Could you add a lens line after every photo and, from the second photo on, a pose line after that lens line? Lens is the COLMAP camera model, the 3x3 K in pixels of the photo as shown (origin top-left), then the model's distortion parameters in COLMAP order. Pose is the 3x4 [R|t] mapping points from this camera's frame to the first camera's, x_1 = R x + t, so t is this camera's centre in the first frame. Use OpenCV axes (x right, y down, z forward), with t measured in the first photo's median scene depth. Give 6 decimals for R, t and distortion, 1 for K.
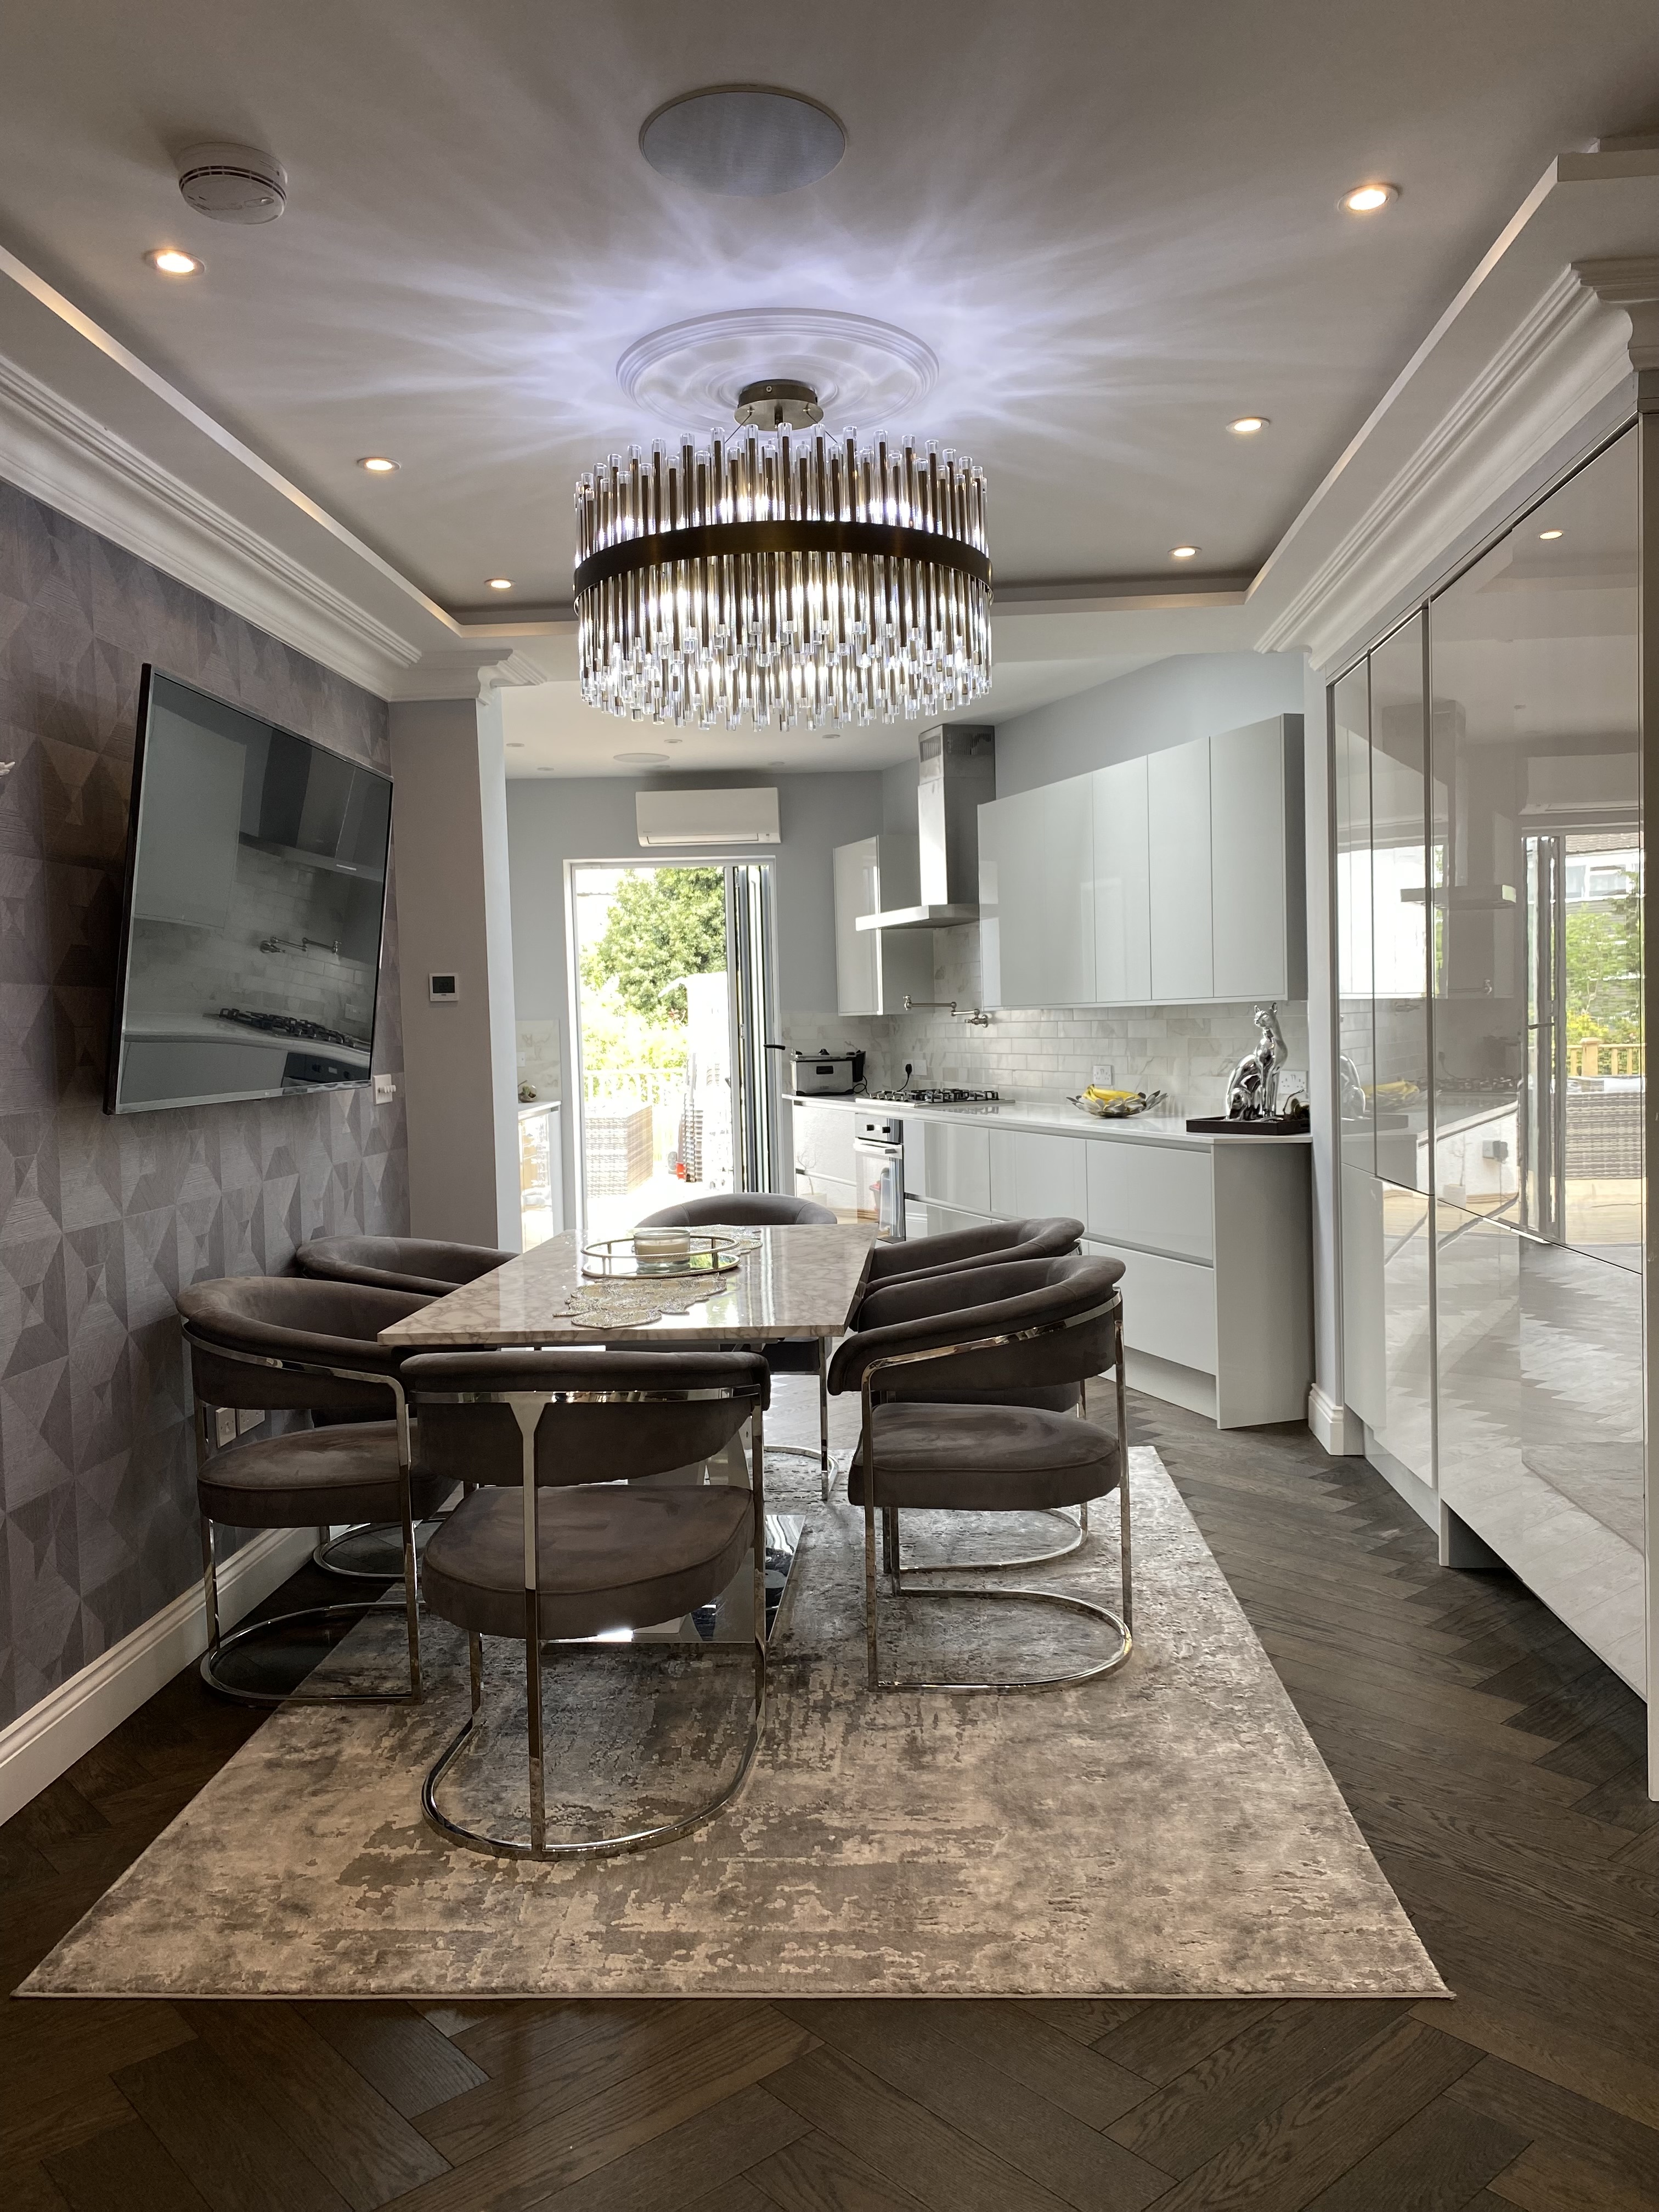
lens RADIAL K [[1729.5, 0, 829.5], [0, 1729.5, 1106.0], [0, 0, 1]] dist [0.041728, -0.035593]
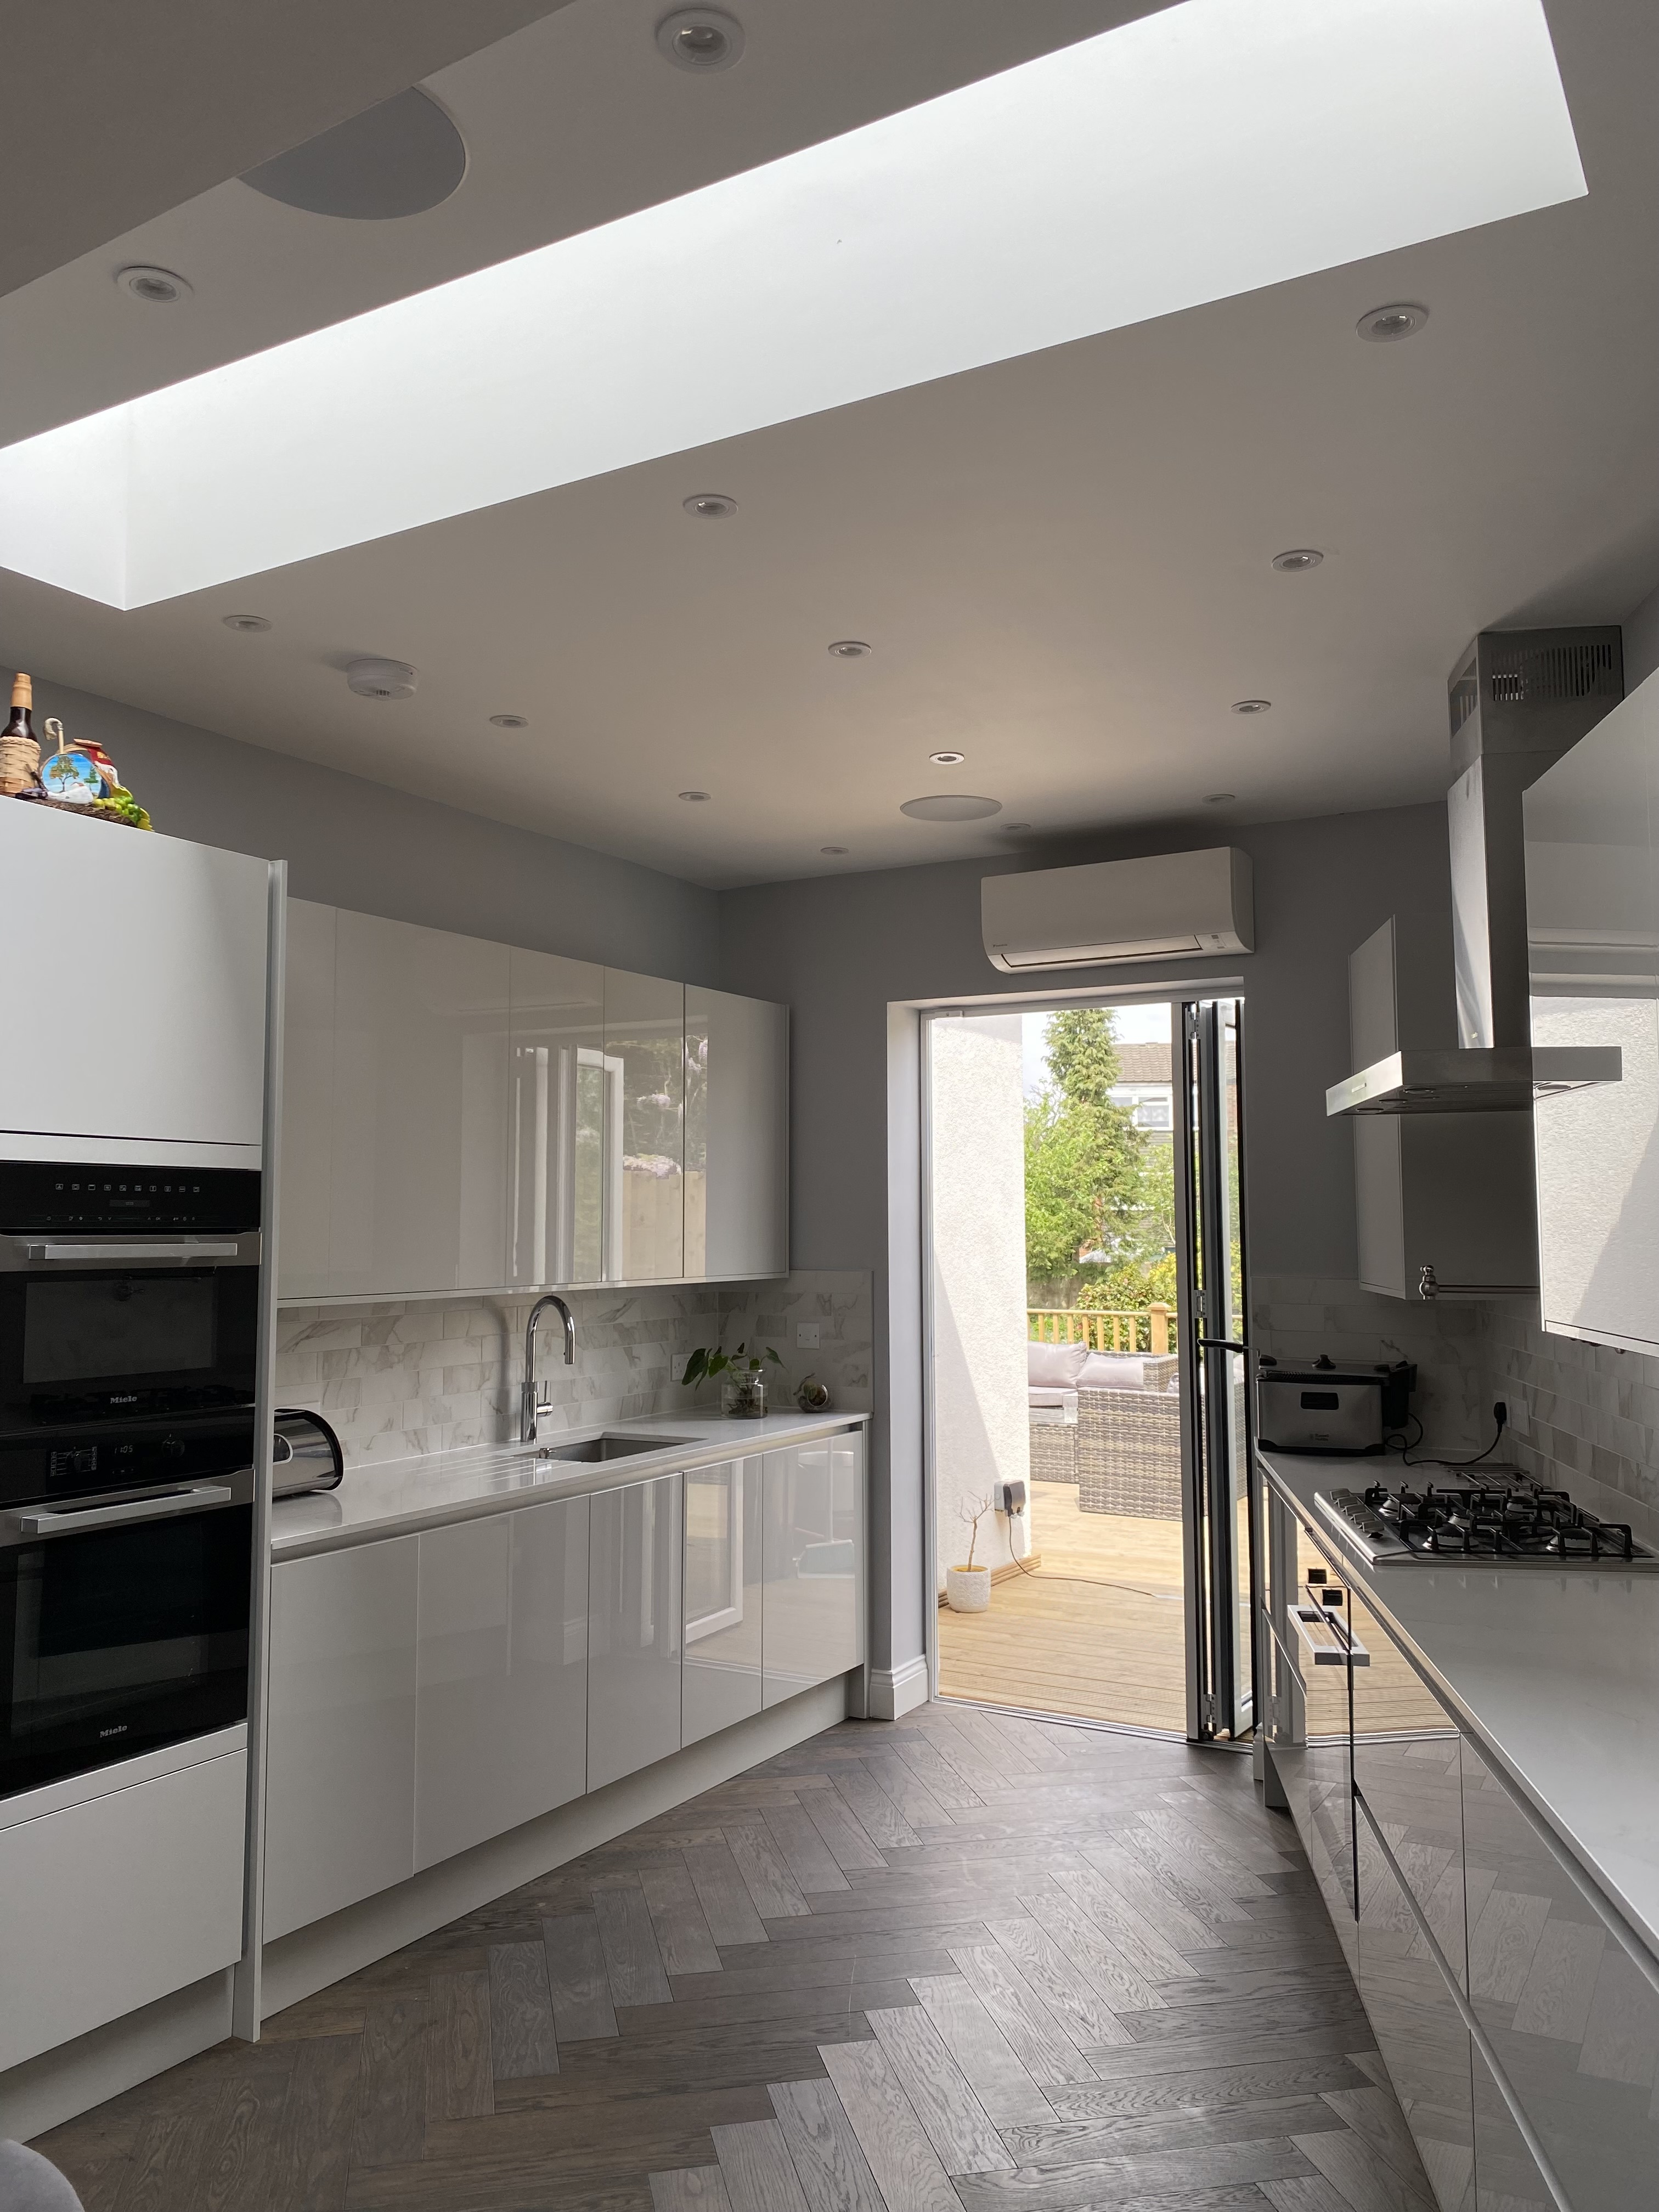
lens RADIAL K [[1715.6, 0, 796.8], [0, 1715.6, 1078.7], [0, 0, 1]] dist [0.134650, -0.256293]
pose [[0.875624, -0.016028, -0.482728, 0.282854], [-0.044475, 0.992527, -0.113628, -0.128645], [0.480942, 0.120965, 0.868368, 1.286411]]
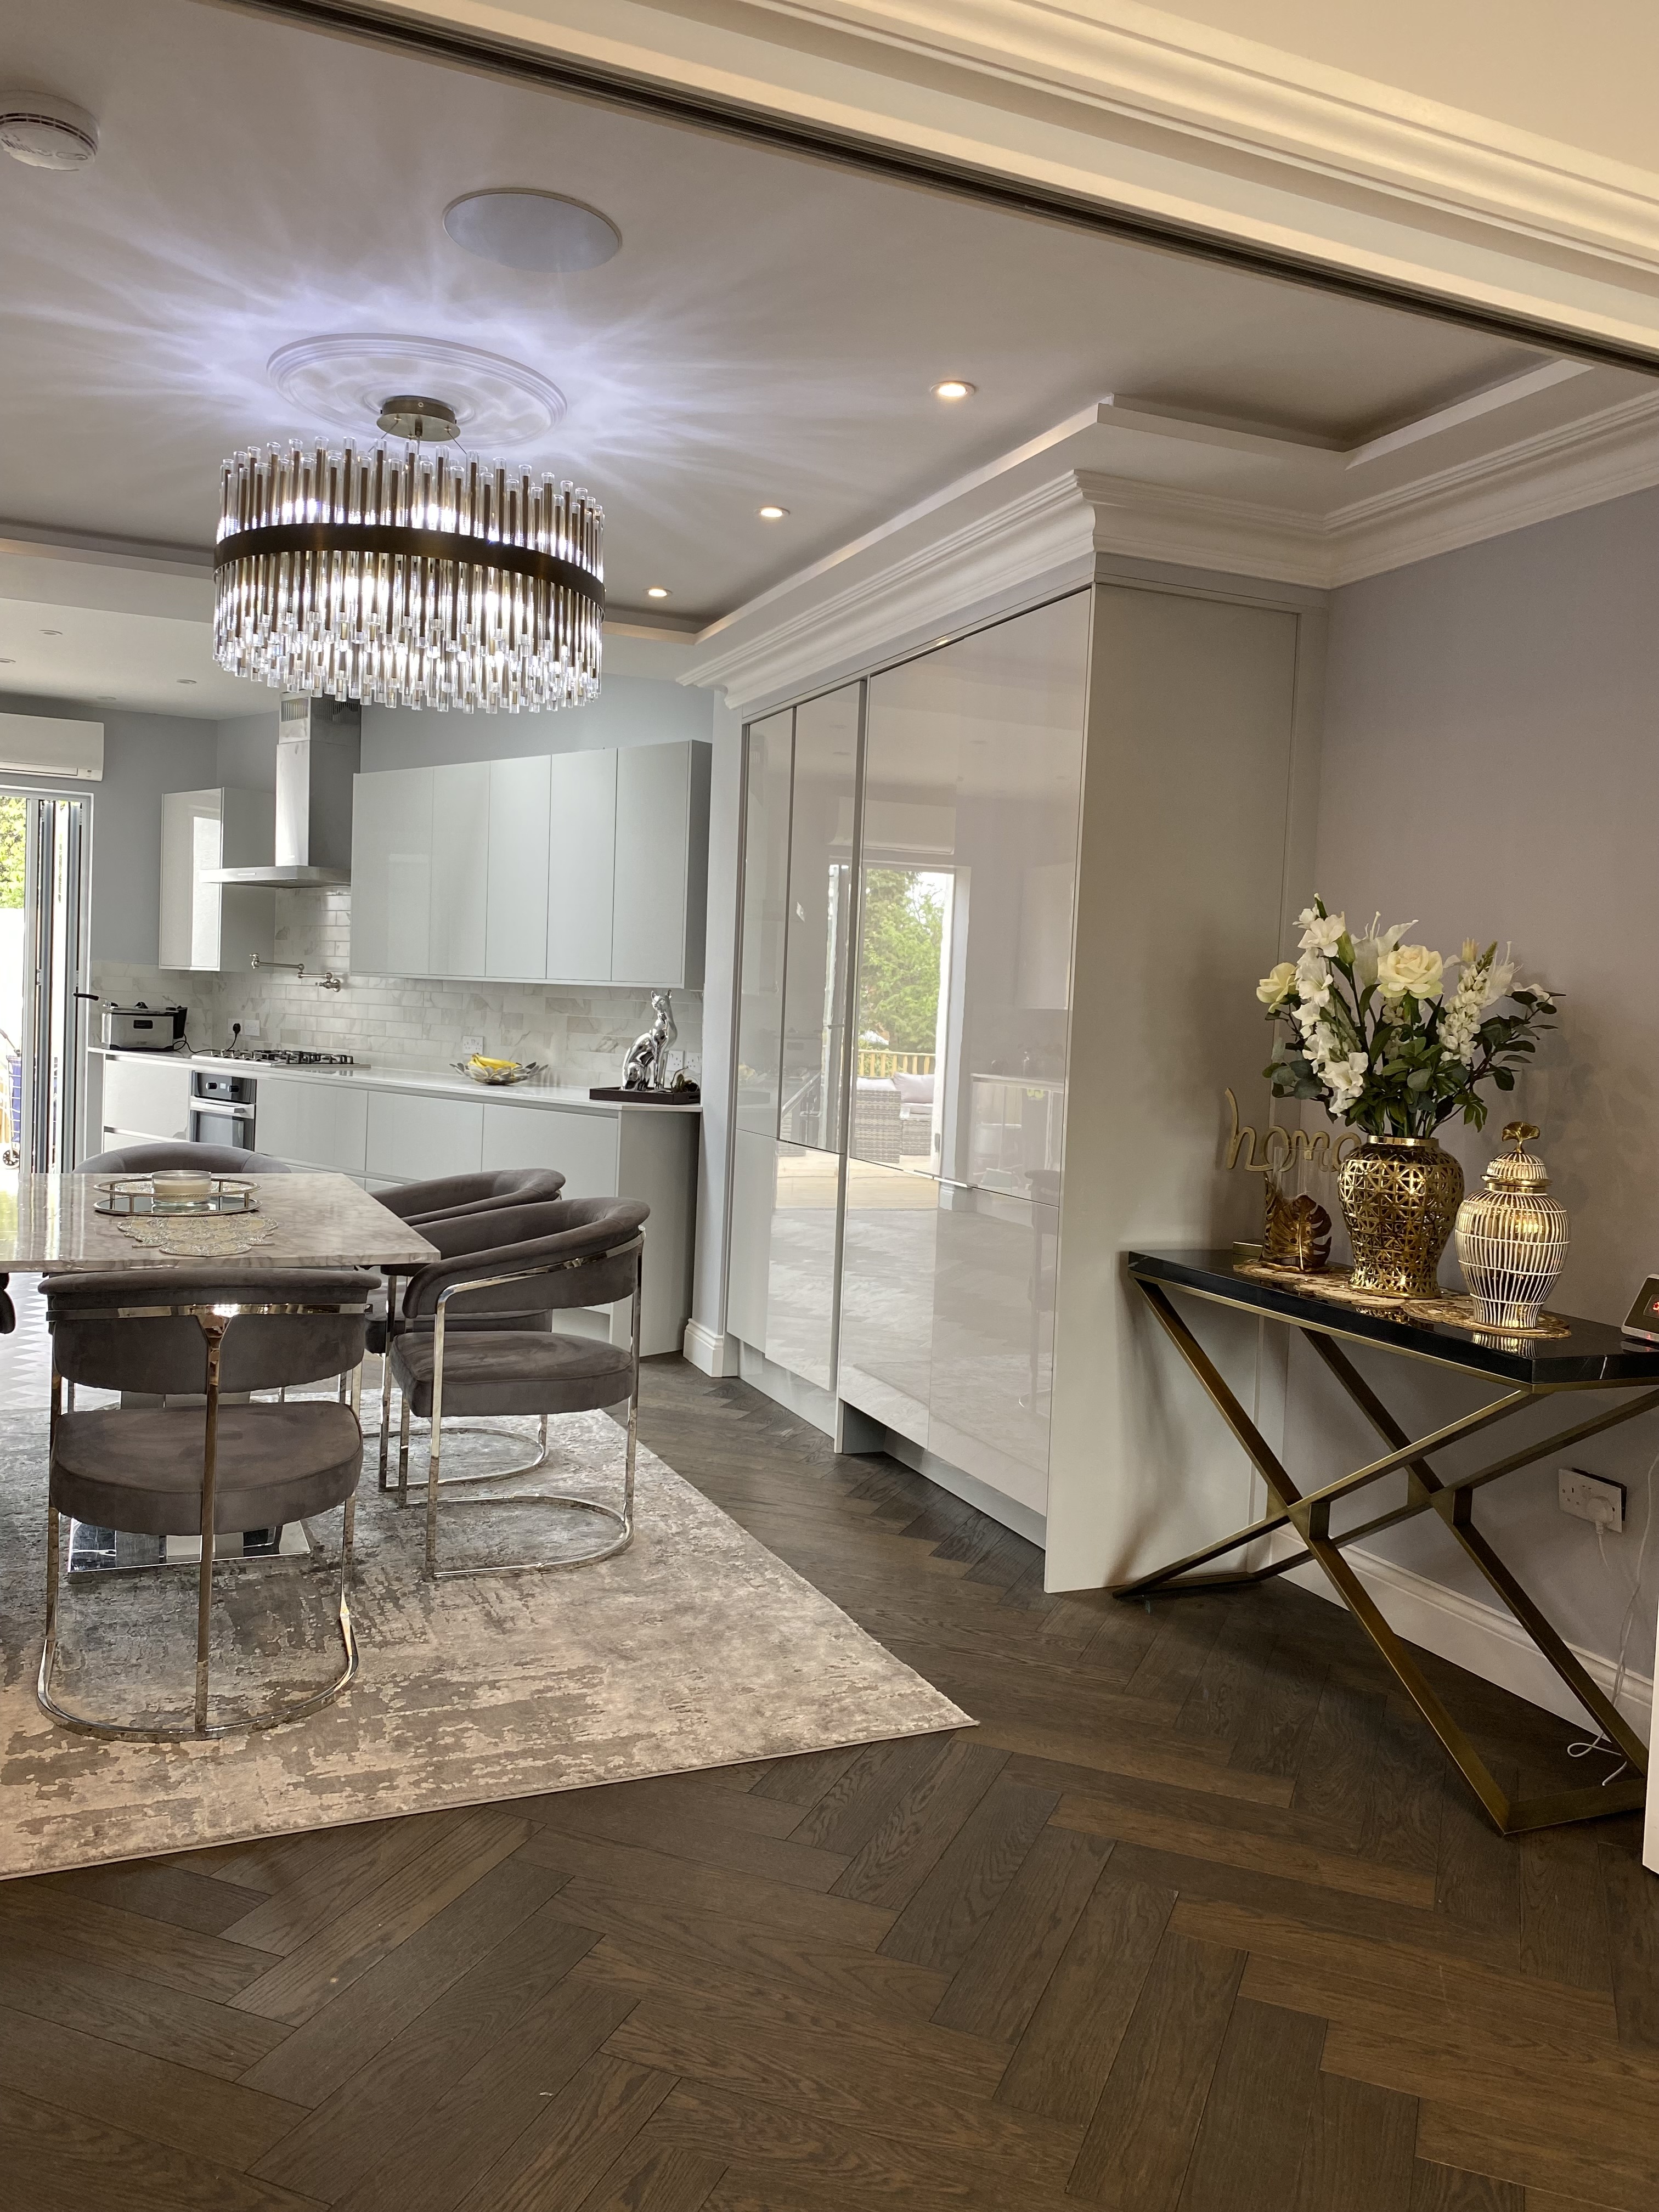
lens RADIAL K [[1729.5, 0, 829.5], [0, 1729.5, 1106.0], [0, 0, 1]] dist [0.041728, -0.035593]
pose [[0.886476, 0.039461, 0.461089, -0.288980], [-0.044400, 0.999014, -0.000135, 0.021529], [-0.460640, -0.020352, 0.887354, -0.108888]]
